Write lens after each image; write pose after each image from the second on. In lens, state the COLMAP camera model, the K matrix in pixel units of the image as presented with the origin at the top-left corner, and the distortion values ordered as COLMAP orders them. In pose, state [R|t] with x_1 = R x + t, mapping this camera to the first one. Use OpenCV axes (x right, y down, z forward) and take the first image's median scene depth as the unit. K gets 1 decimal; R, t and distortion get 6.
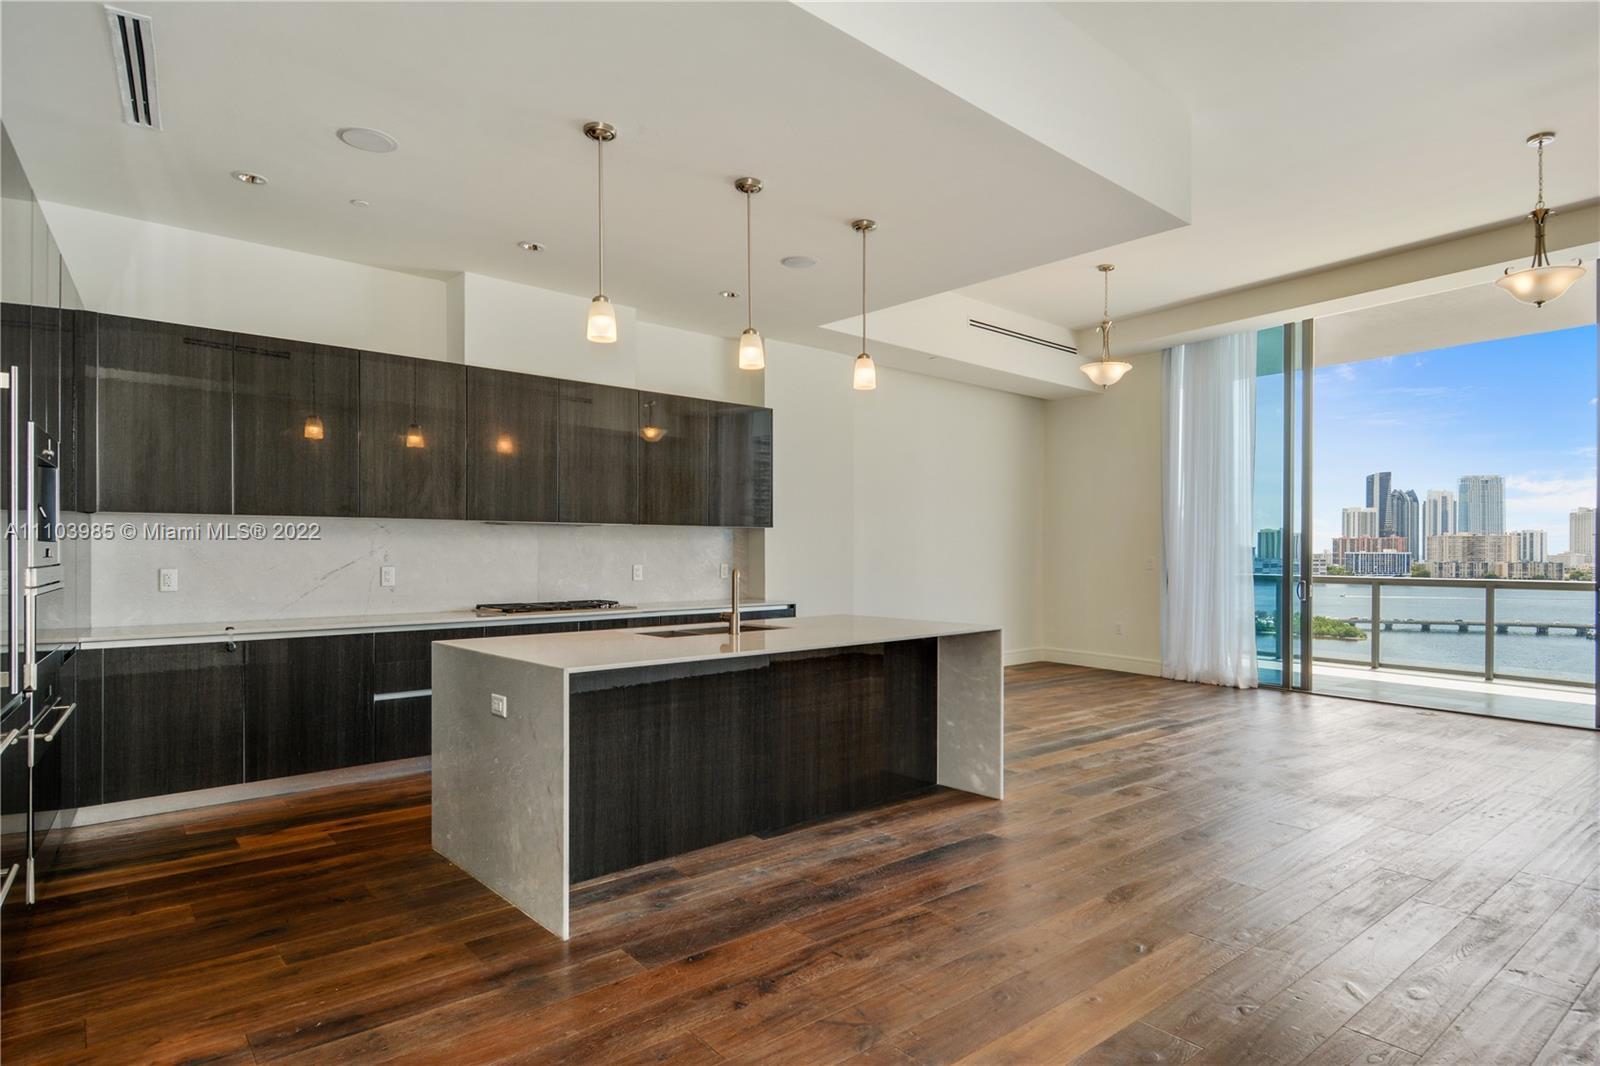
lens RADIAL K [[891.0, 0, 825.8], [0, 891.0, 565.5], [0, 0, 1]] dist [0.008859, -0.018816]
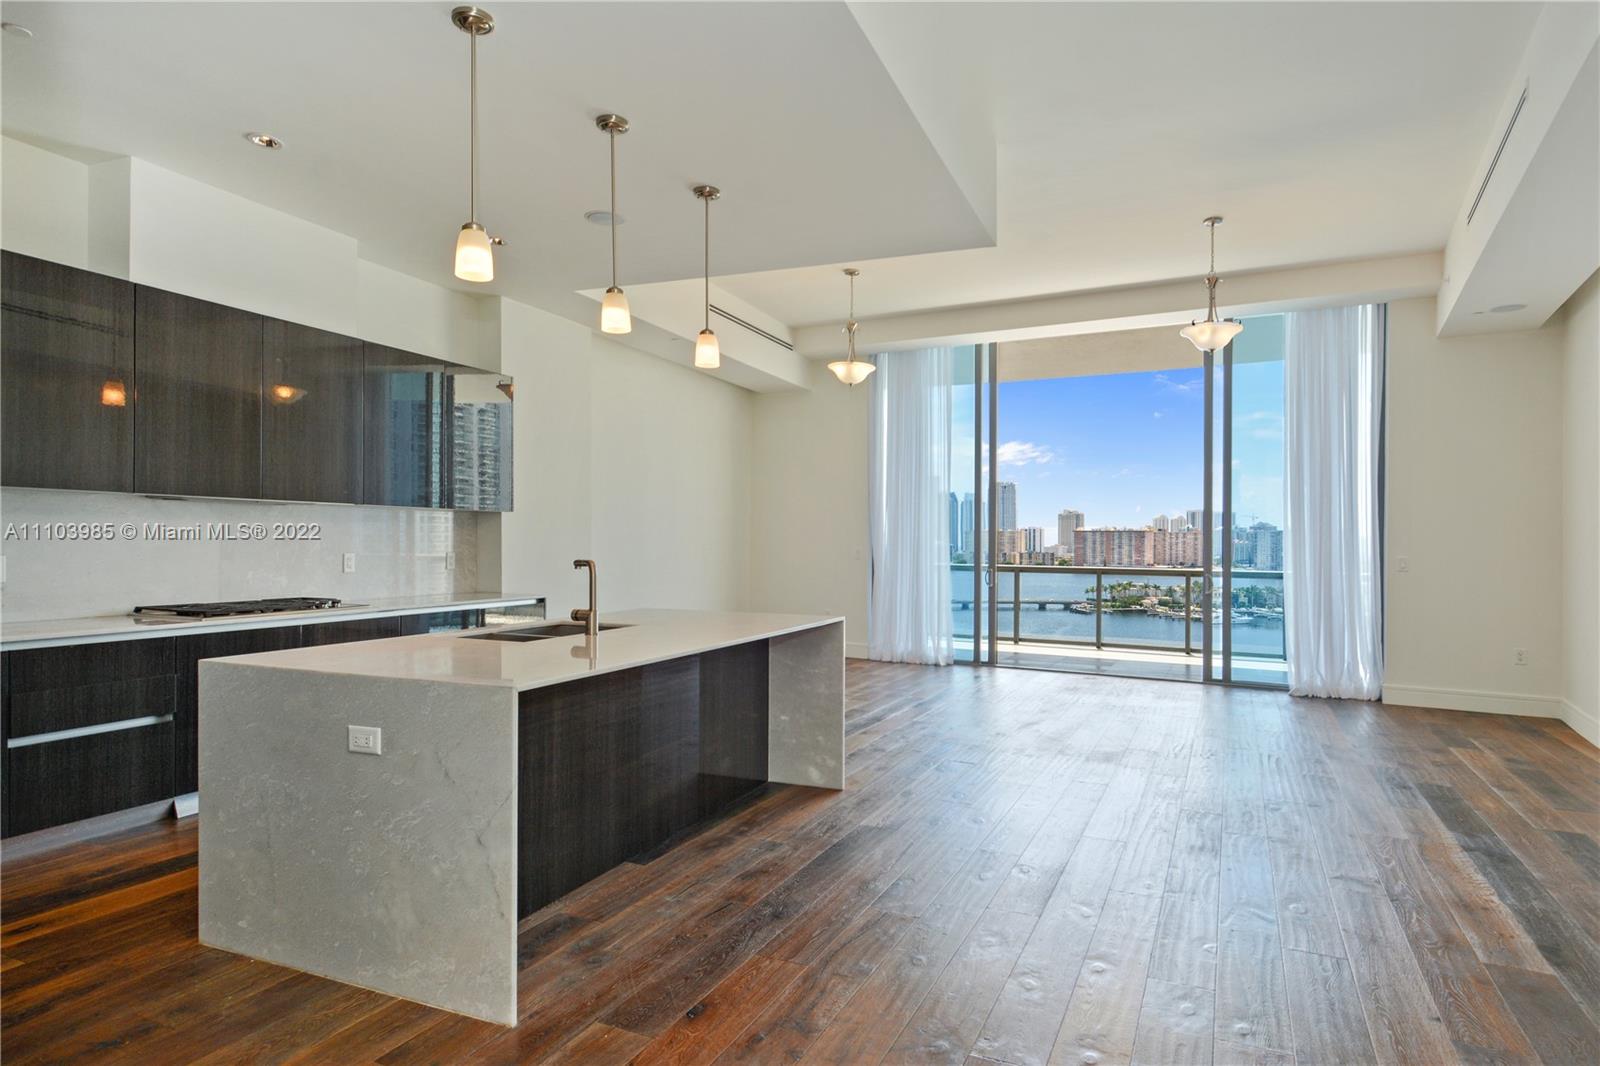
lens RADIAL K [[891.0, 0, 842.9], [0, 891.0, 551.6], [0, 0, 1]] dist [0.008859, -0.018816]
pose [[0.897084, 0.003198, 0.441849, -0.236712], [-0.001990, 0.999993, -0.003198, -0.001335], [-0.441856, 0.001989, 0.897084, 0.096665]]
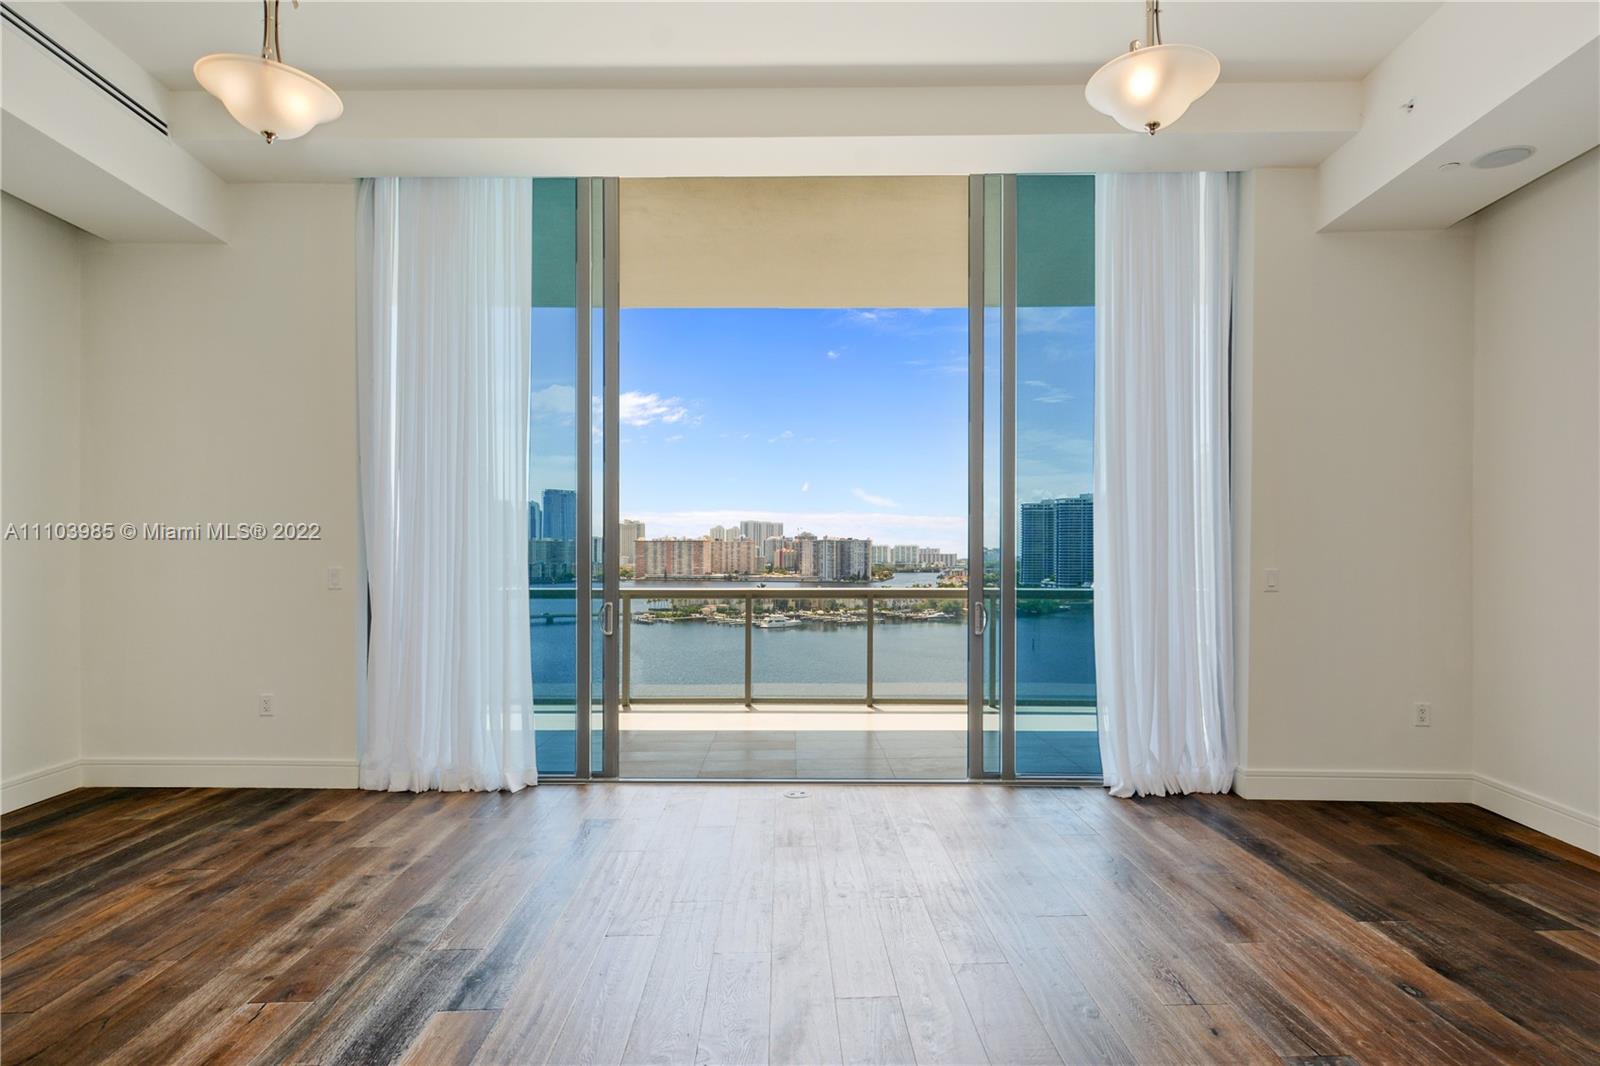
lens RADIAL K [[891.0, 0, 814.2], [0, 891.0, 552.7], [0, 0, 1]] dist [0.008859, -0.018816]
pose [[0.612287, 0.000229, 0.790635, 0.226924], [0.013763, 0.999845, -0.010948, -0.013256], [-0.790516, 0.017585, 0.612189, 0.856881]]
